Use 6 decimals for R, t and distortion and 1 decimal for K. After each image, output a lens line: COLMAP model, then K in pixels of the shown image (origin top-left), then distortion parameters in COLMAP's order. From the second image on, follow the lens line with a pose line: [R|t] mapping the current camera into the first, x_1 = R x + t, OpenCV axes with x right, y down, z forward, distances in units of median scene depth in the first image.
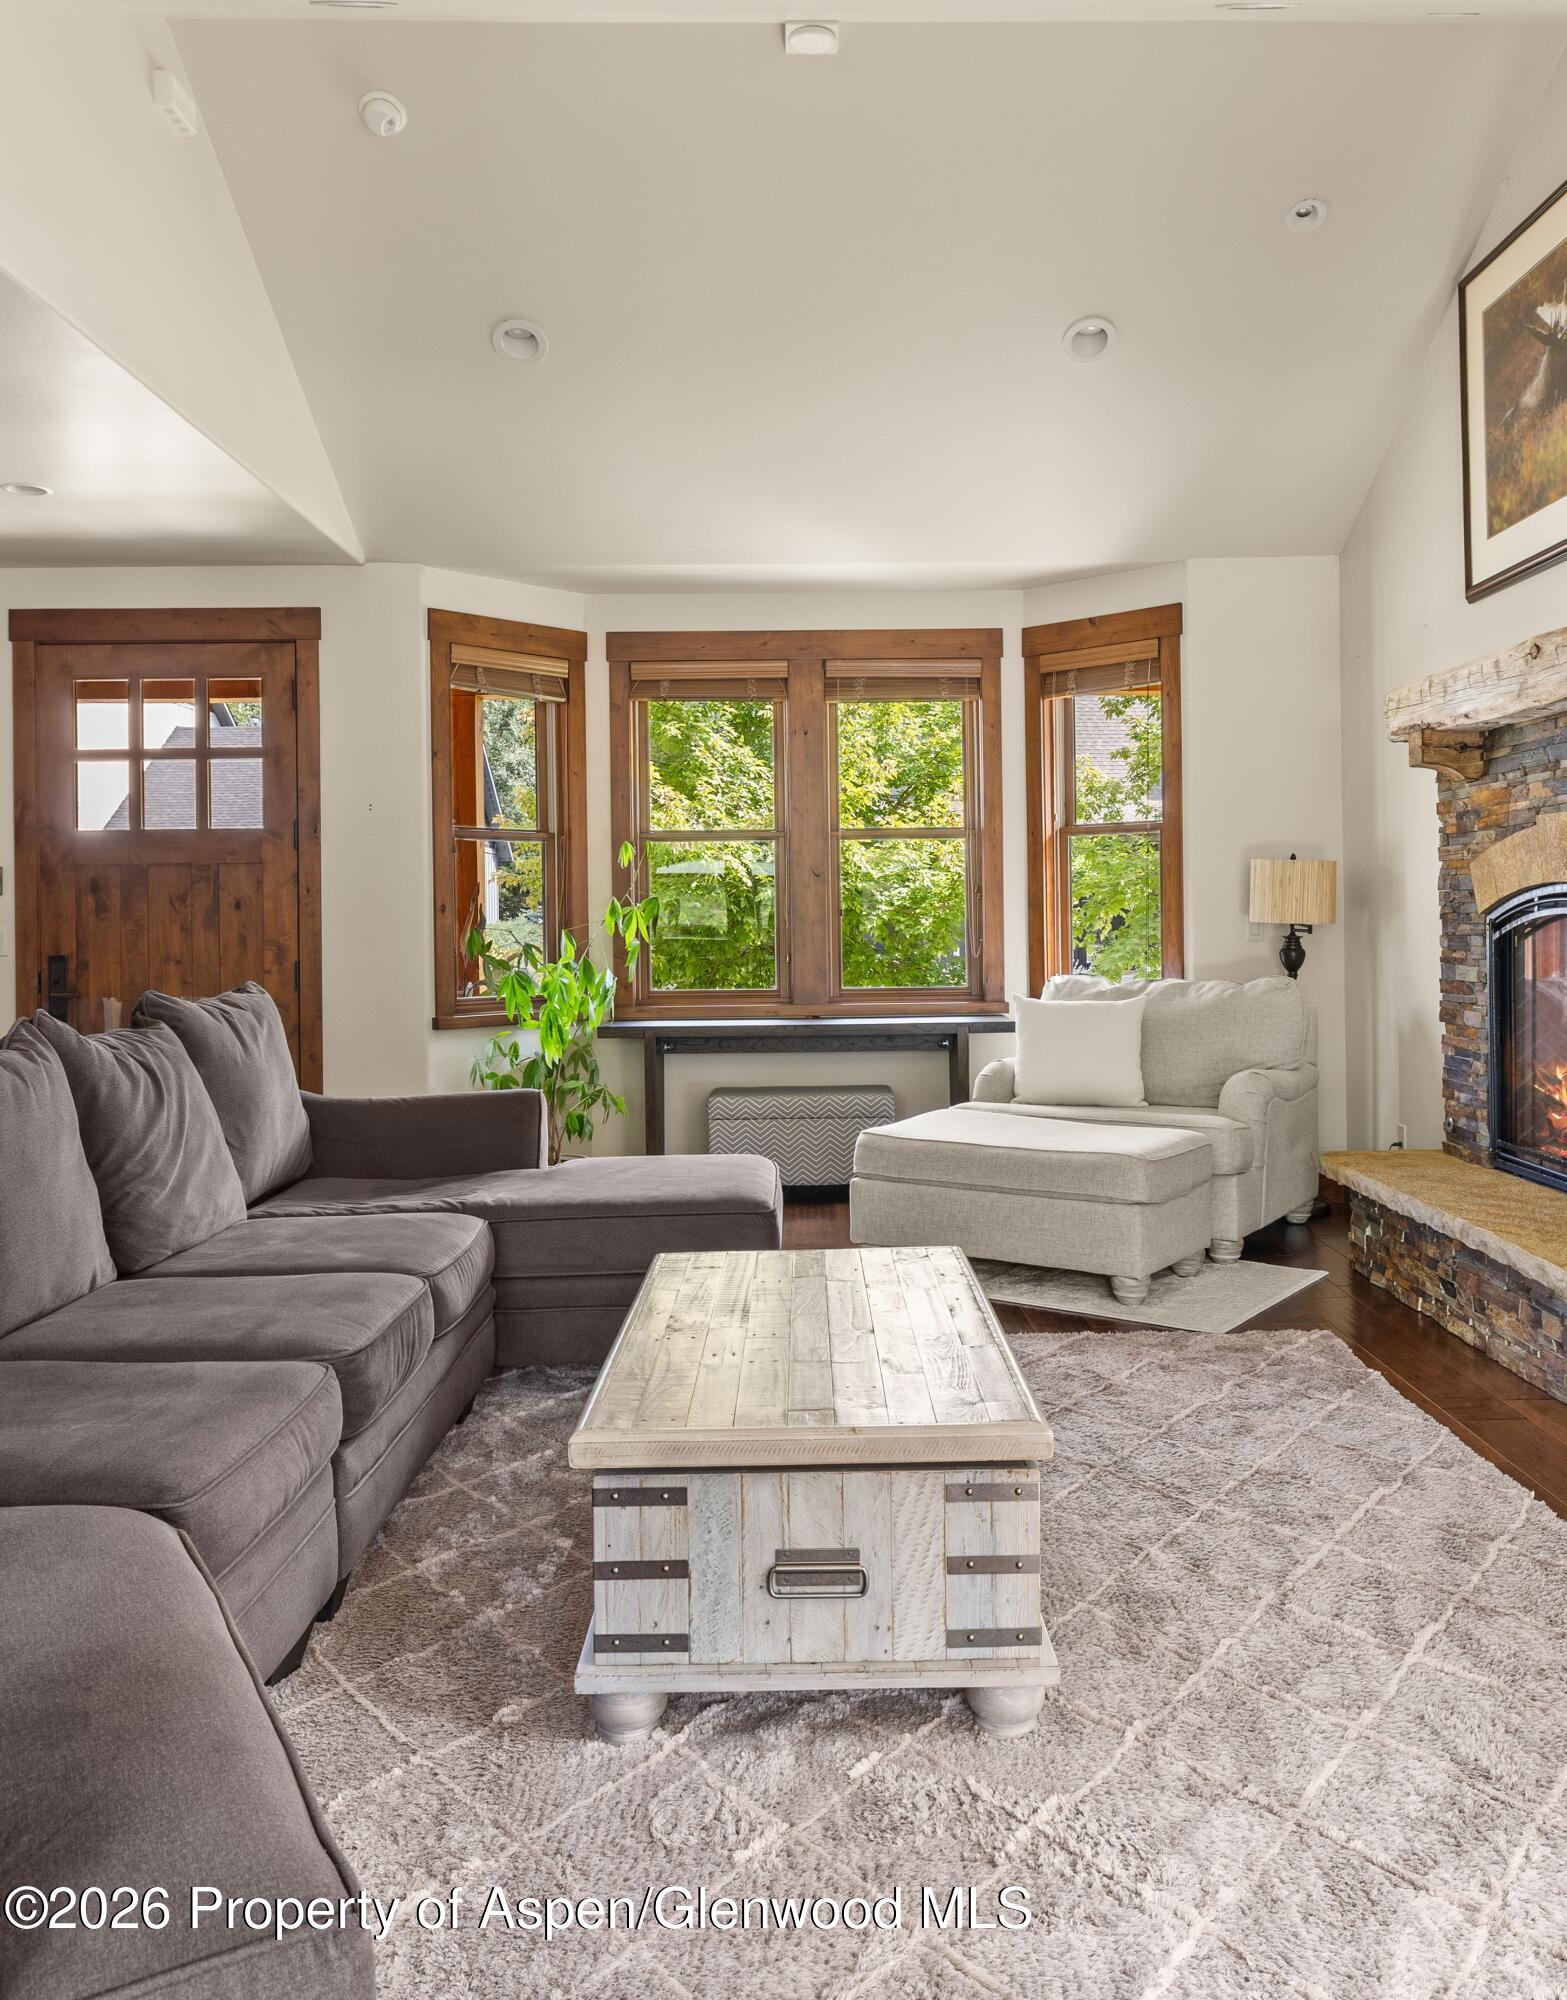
lens RADIAL K [[1580.3, 0, 815.0], [0, 1580.3, 913.1], [0, 0, 1]] dist [-0.002478, -0.002811]
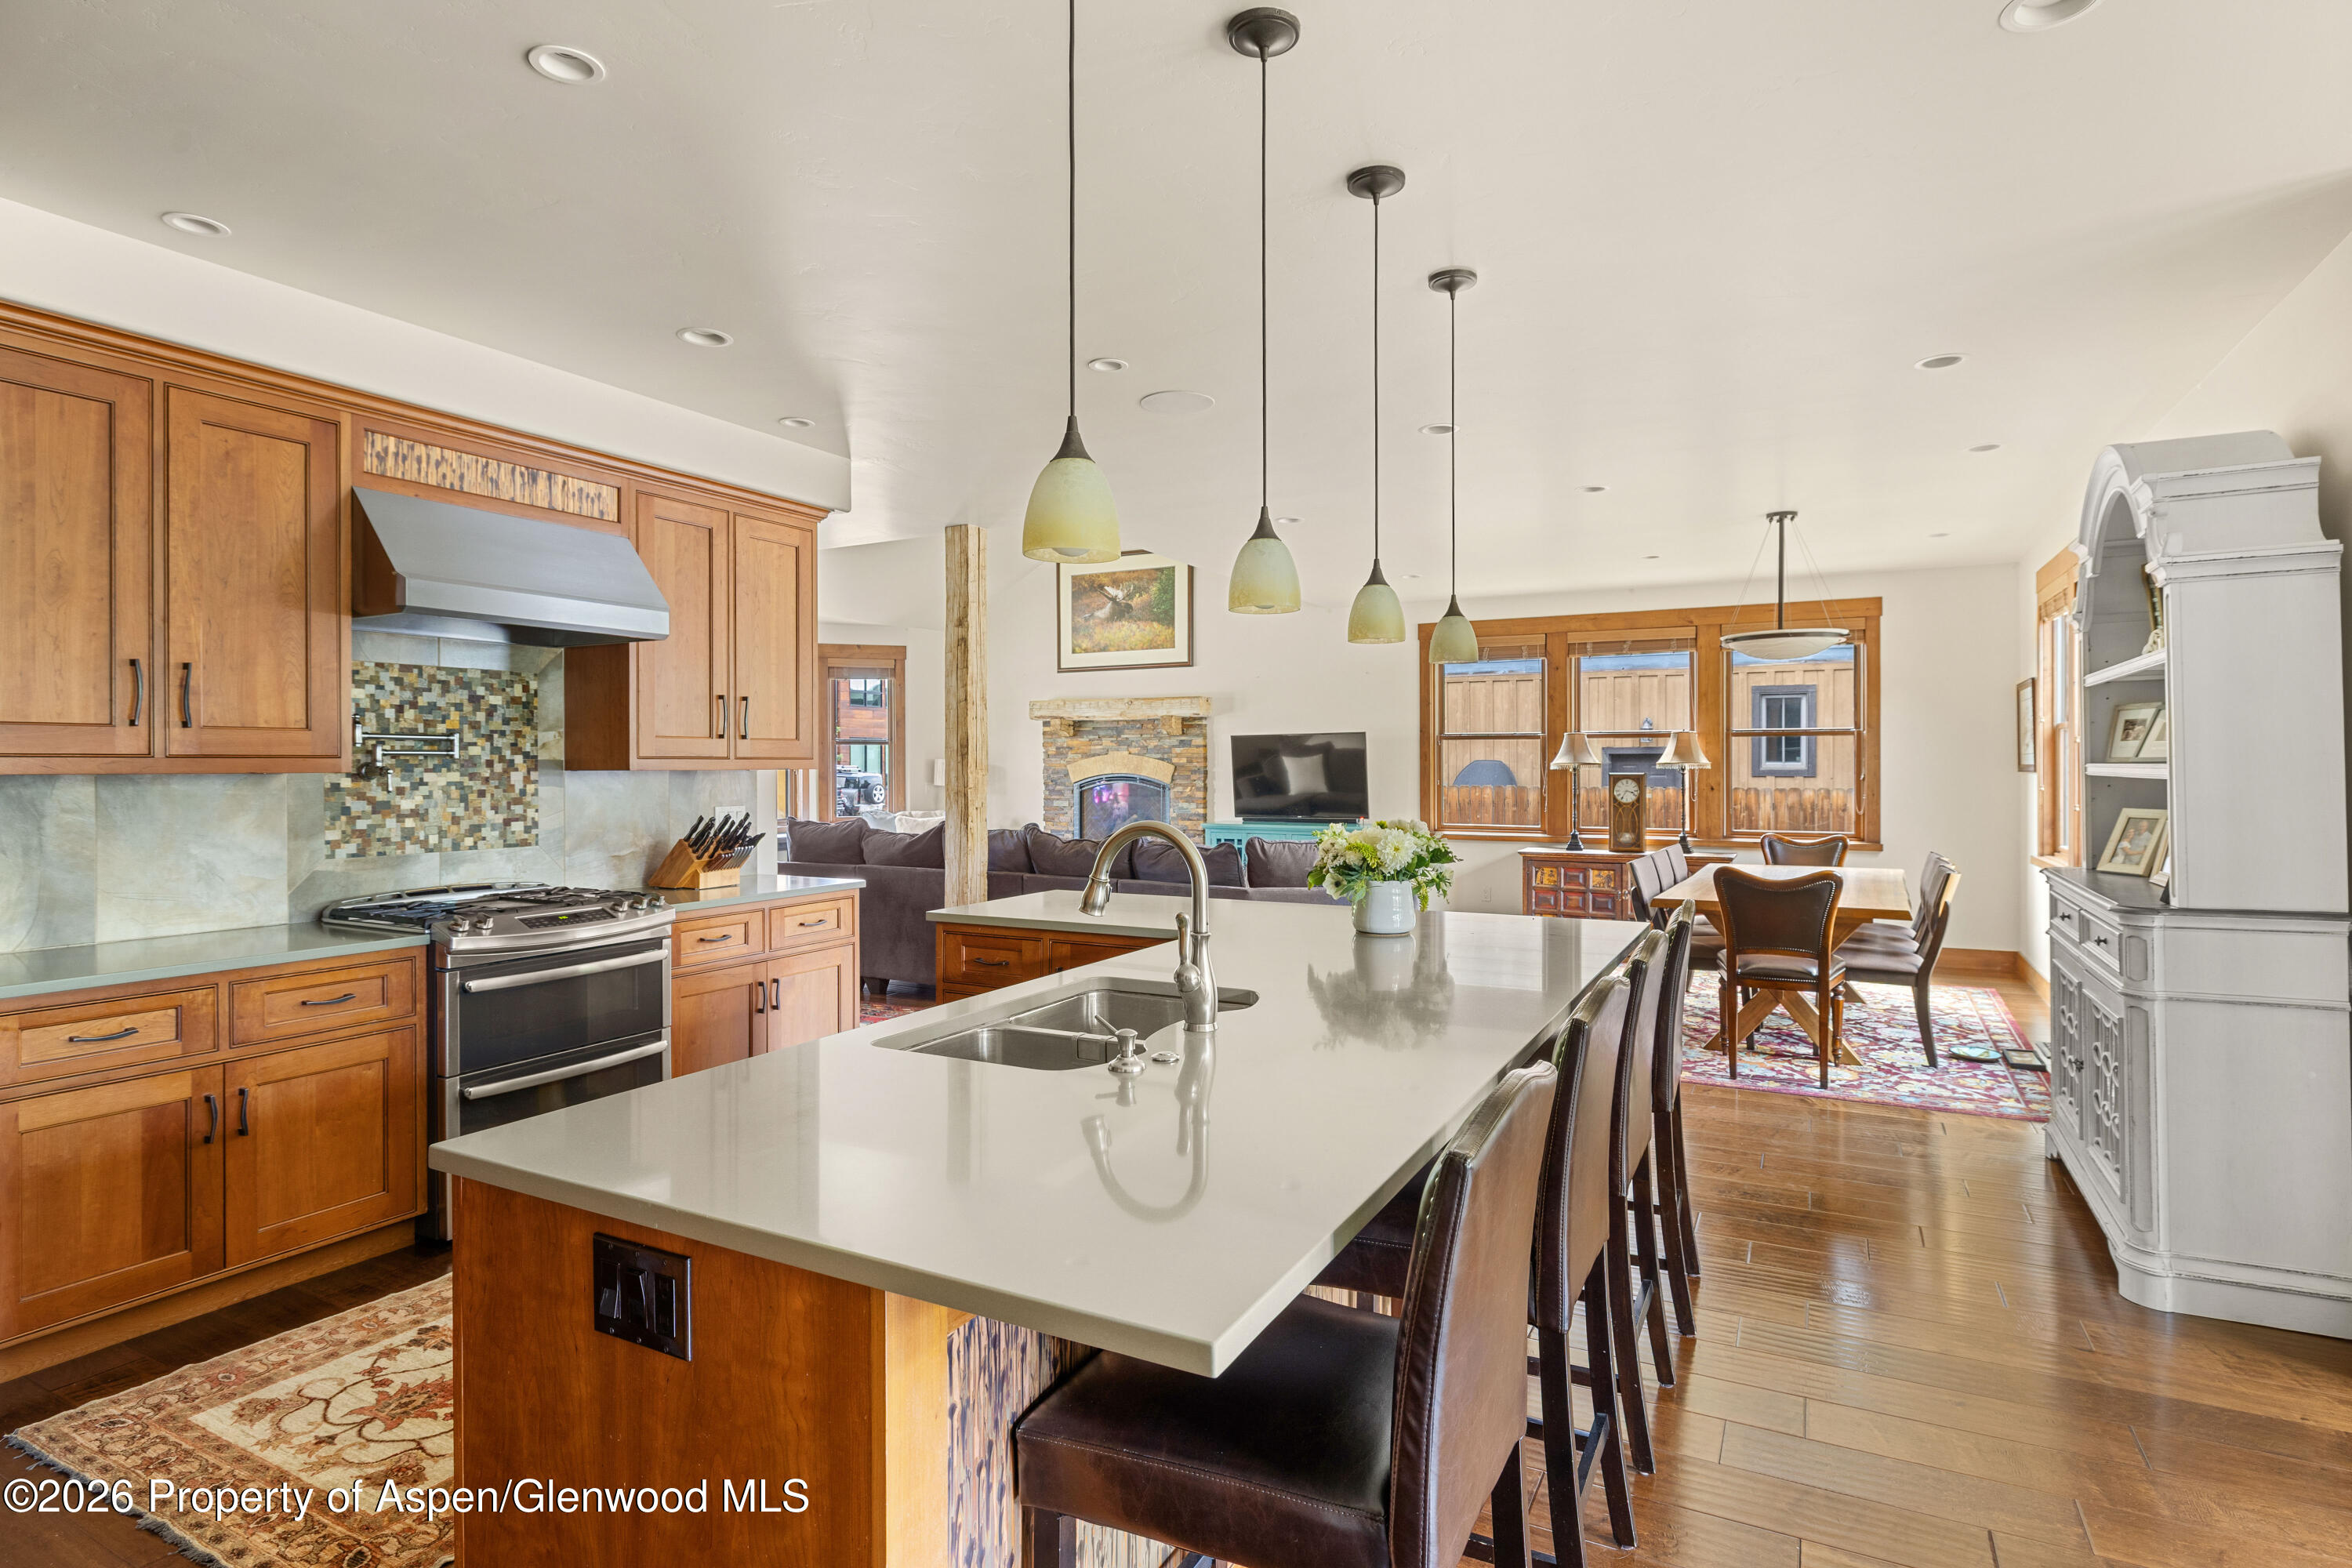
lens RADIAL K [[1193.4, 0, 1191.0], [0, 1193.4, 768.0], [0, 0, 1]] dist [-0.007993, 0.001105]
pose [[0.482220, 0.007067, 0.876022, -1.096820], [-0.005147, 0.999973, -0.005234, -0.012988], [-0.876035, -0.001985, 0.482243, -0.197938]]
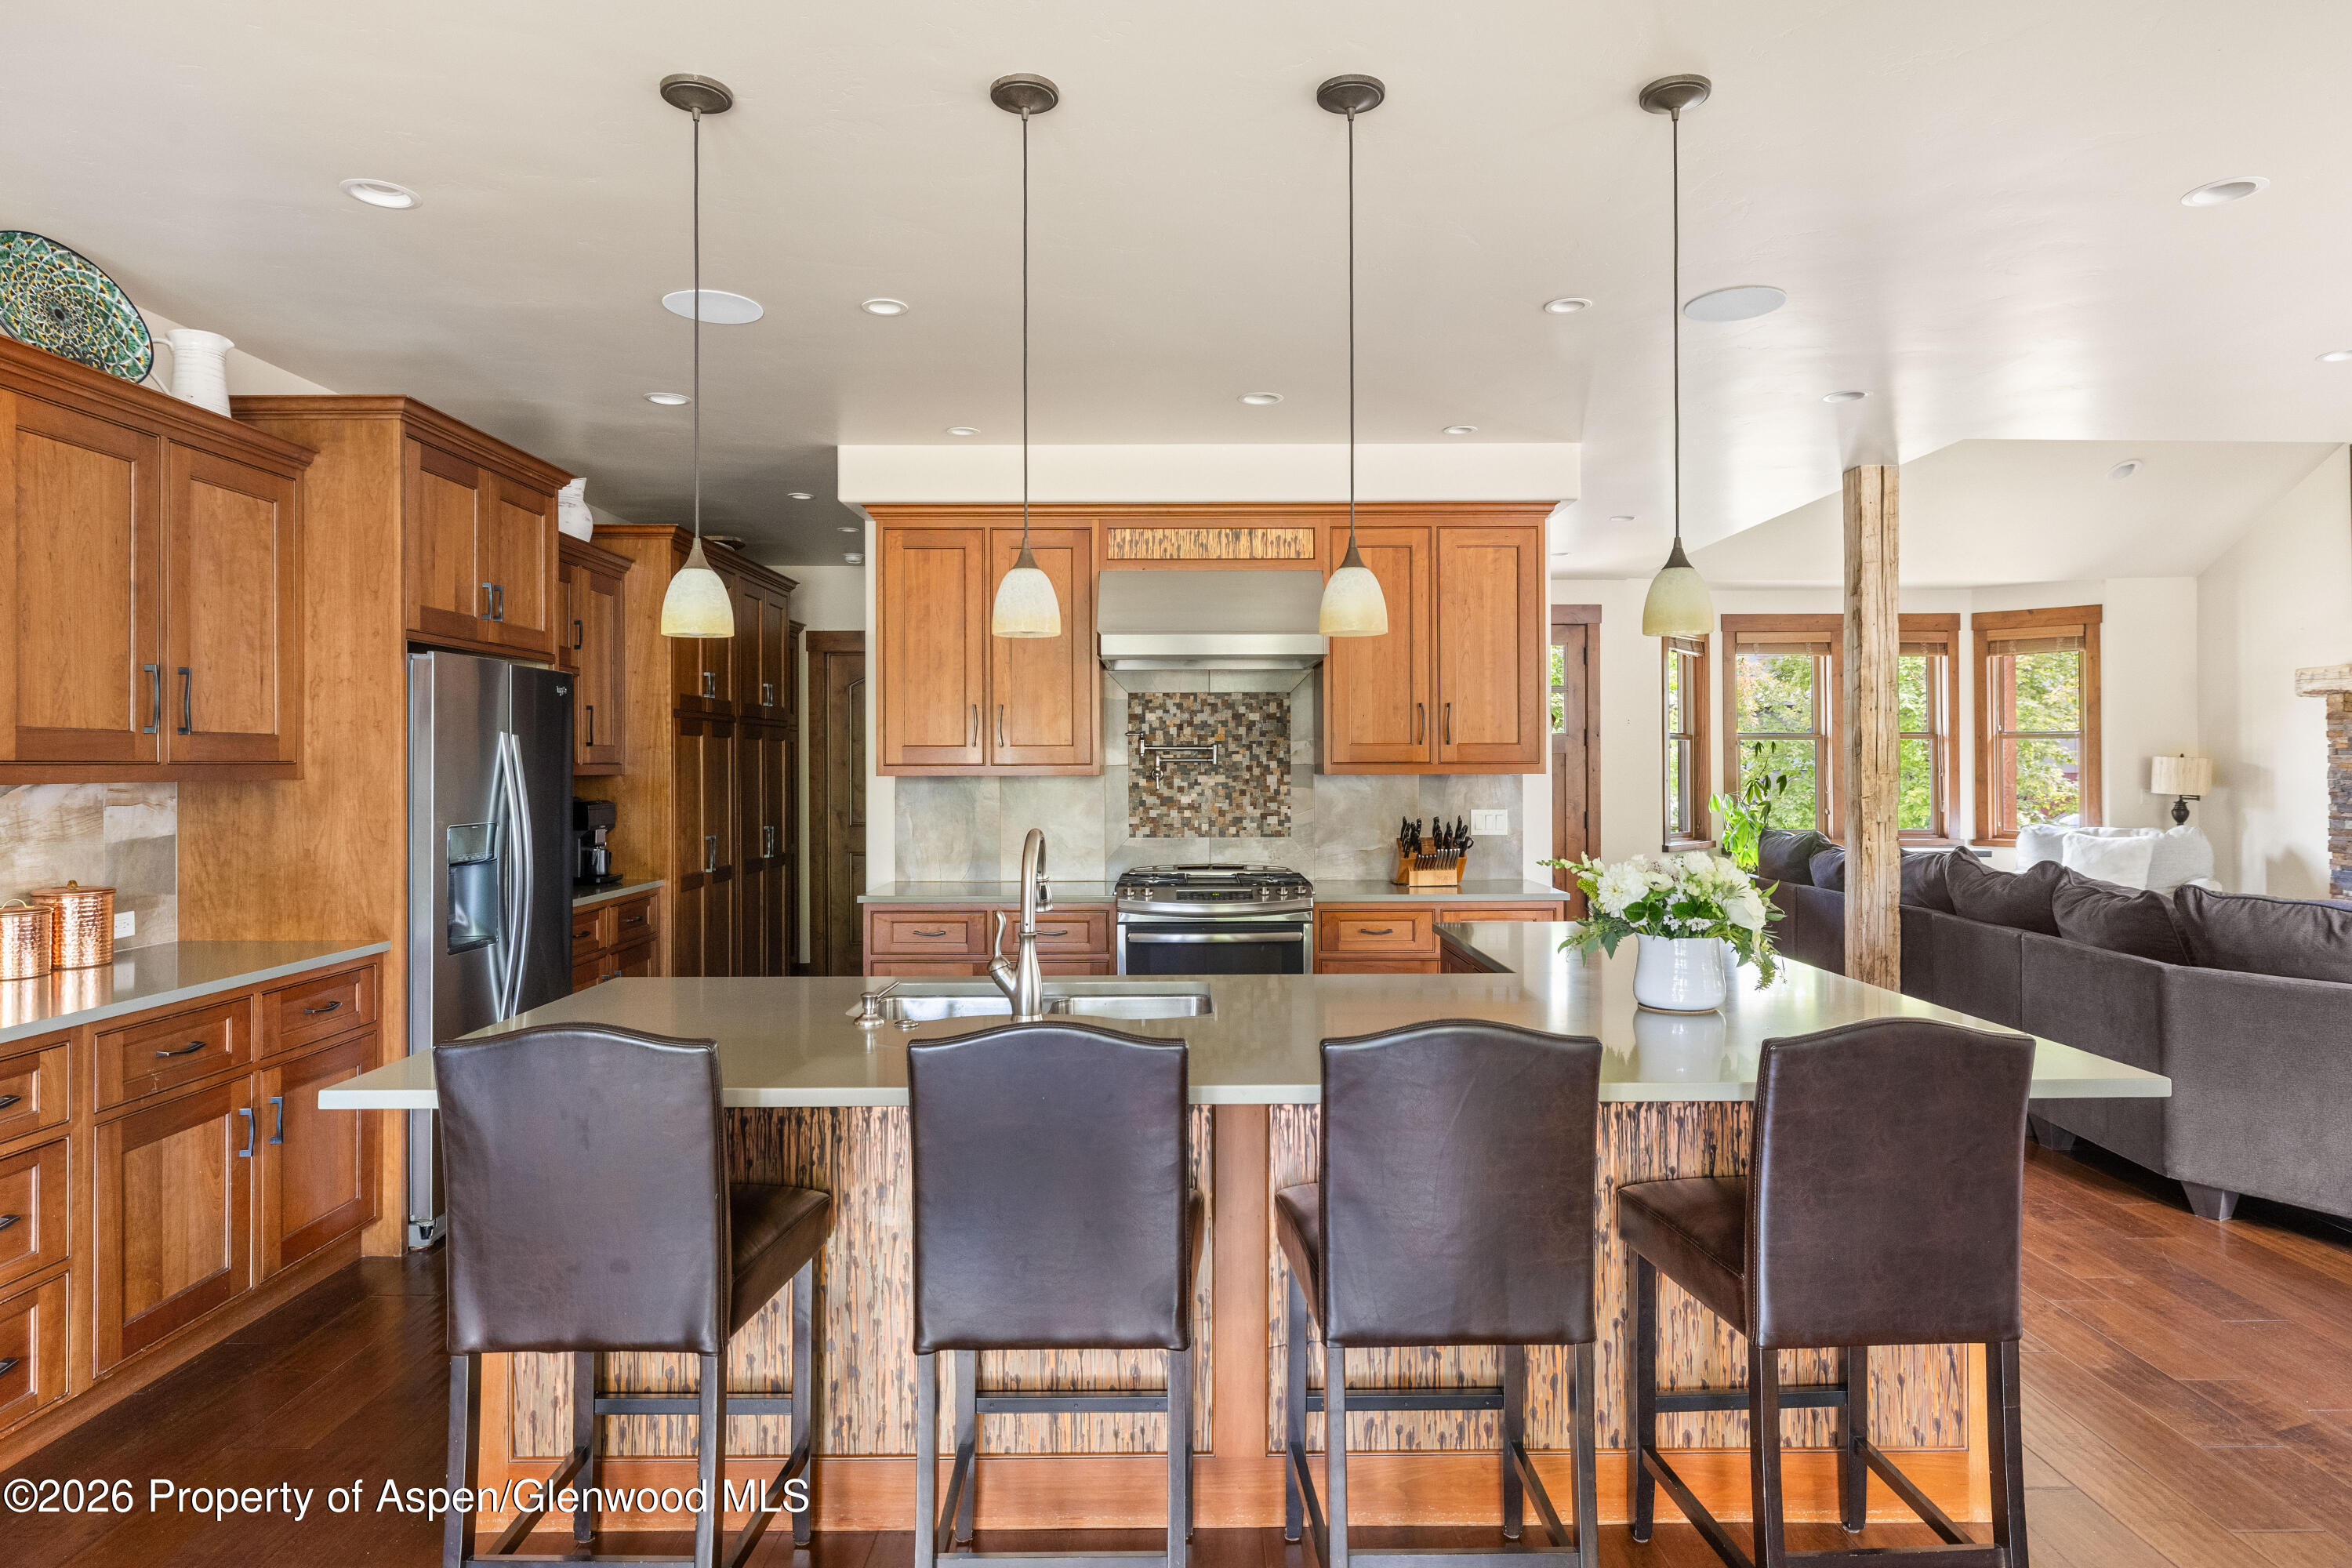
lens RADIAL K [[1334.6, 0, 1179.1], [0, 1334.6, 762.4], [0, 0, 1]] dist [-0.002717, 0.000191]
pose [[0.999932, 0.007515, -0.008907, -0.756351], [-0.007502, 0.999971, 0.001465, -0.021572], [0.008918, -0.001398, 0.999959, -0.447254]]
